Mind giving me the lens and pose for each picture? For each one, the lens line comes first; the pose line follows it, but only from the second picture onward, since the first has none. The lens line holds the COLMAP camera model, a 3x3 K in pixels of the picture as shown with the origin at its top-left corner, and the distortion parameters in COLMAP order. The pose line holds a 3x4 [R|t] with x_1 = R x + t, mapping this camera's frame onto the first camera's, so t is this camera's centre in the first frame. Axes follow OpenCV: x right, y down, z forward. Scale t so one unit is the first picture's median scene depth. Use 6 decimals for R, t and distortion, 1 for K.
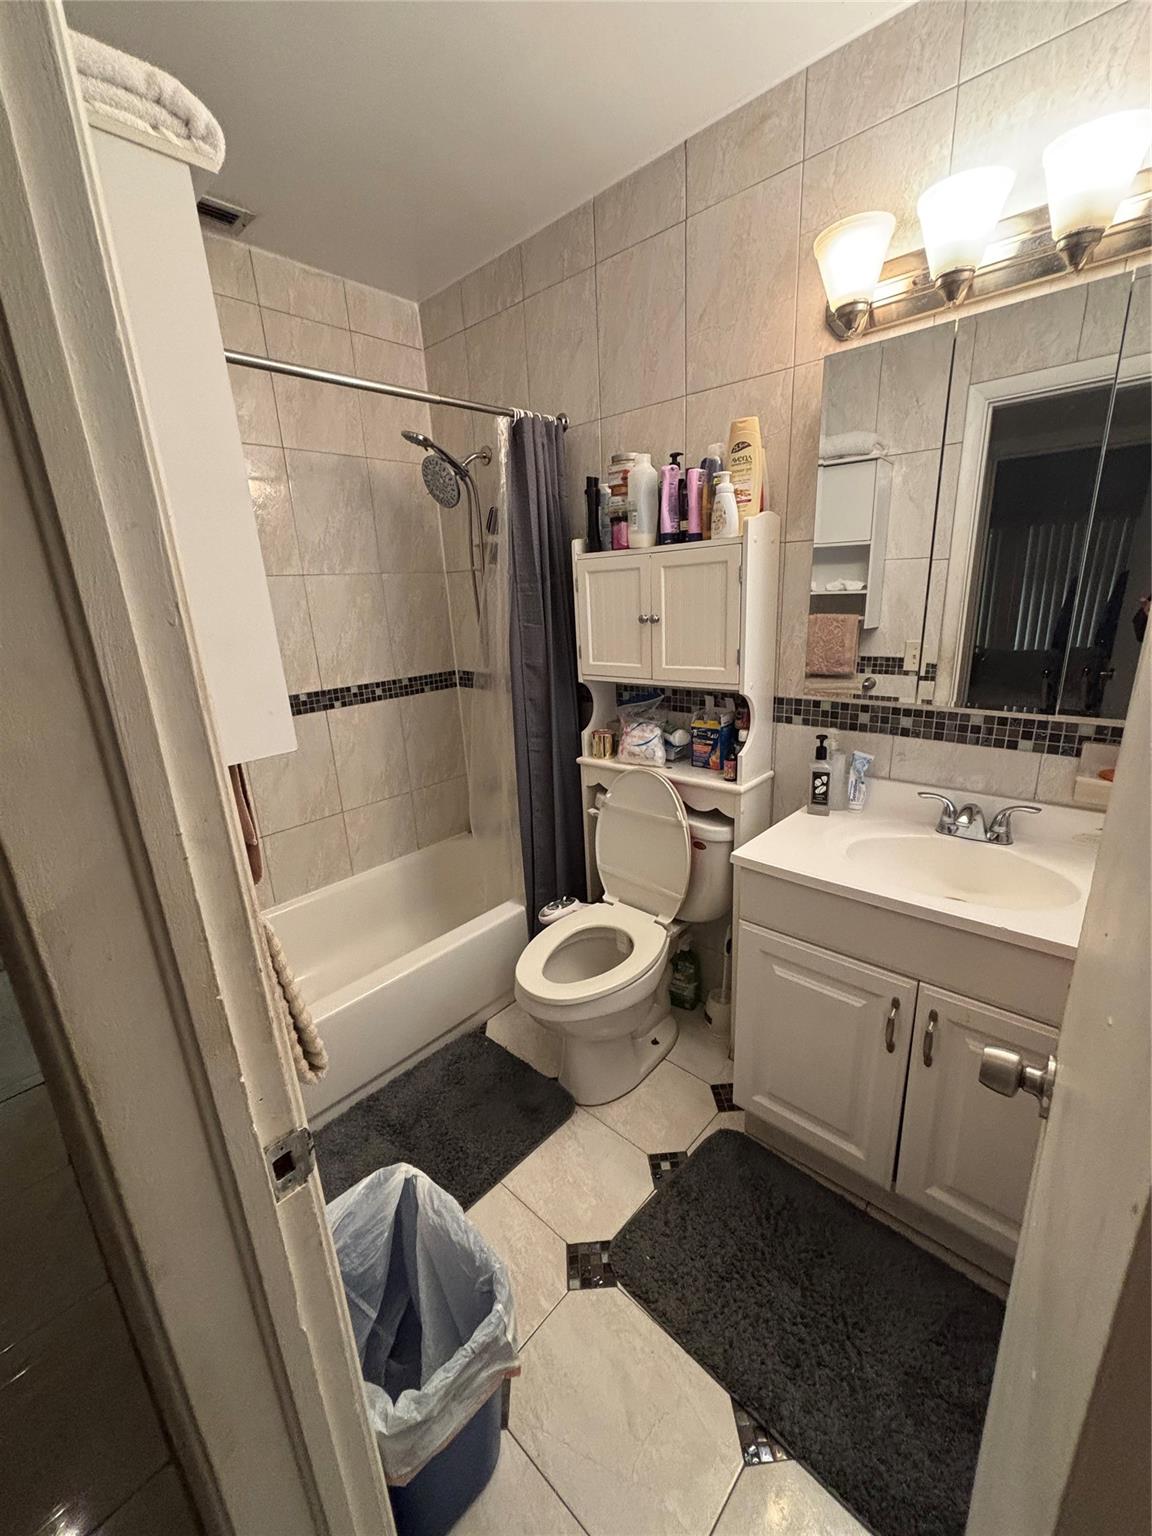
lens RADIAL K [[611.9, 0, 583.0], [0, 611.9, 769.9], [0, 0, 1]] dist [0.032518, -0.000034]
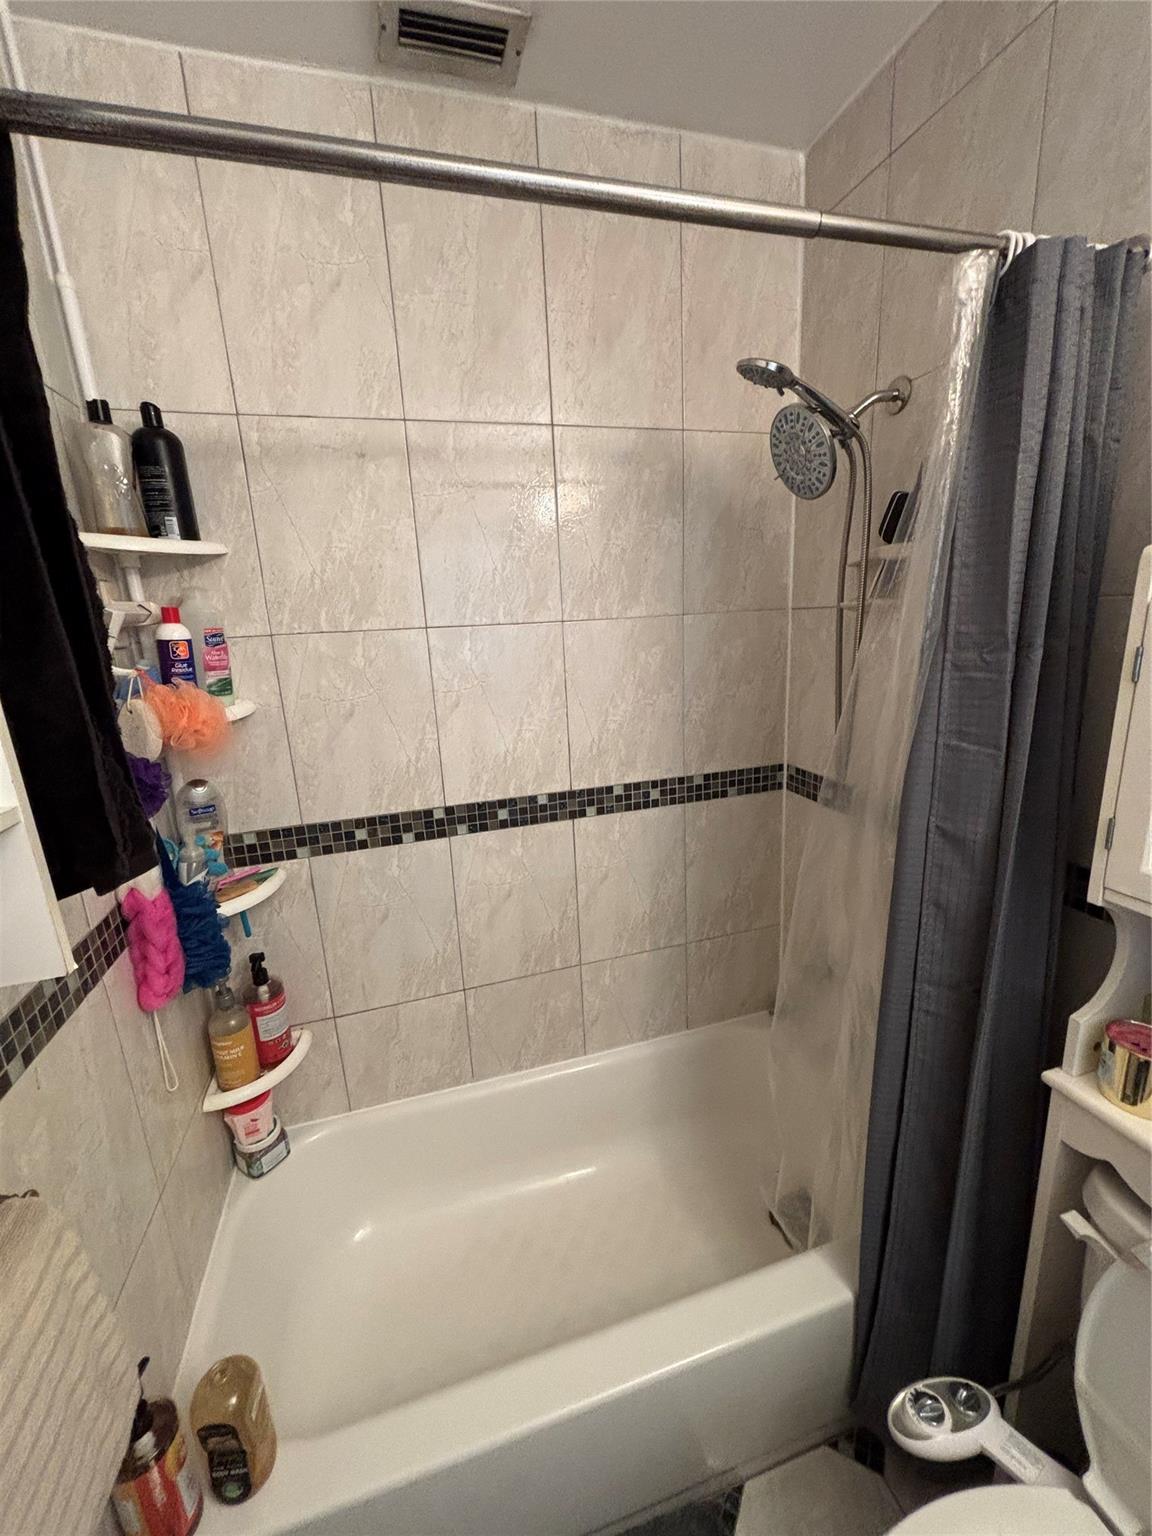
lens RADIAL K [[618.7, 0, 576.0], [0, 618.7, 768.0], [0, 0, 1]] dist [0.003768, 0.000133]
pose [[0.853275, 0.128834, -0.505295, -0.082548], [-0.137295, 0.990315, 0.020653, -0.163613], [0.503062, 0.051751, 0.862700, 0.415142]]
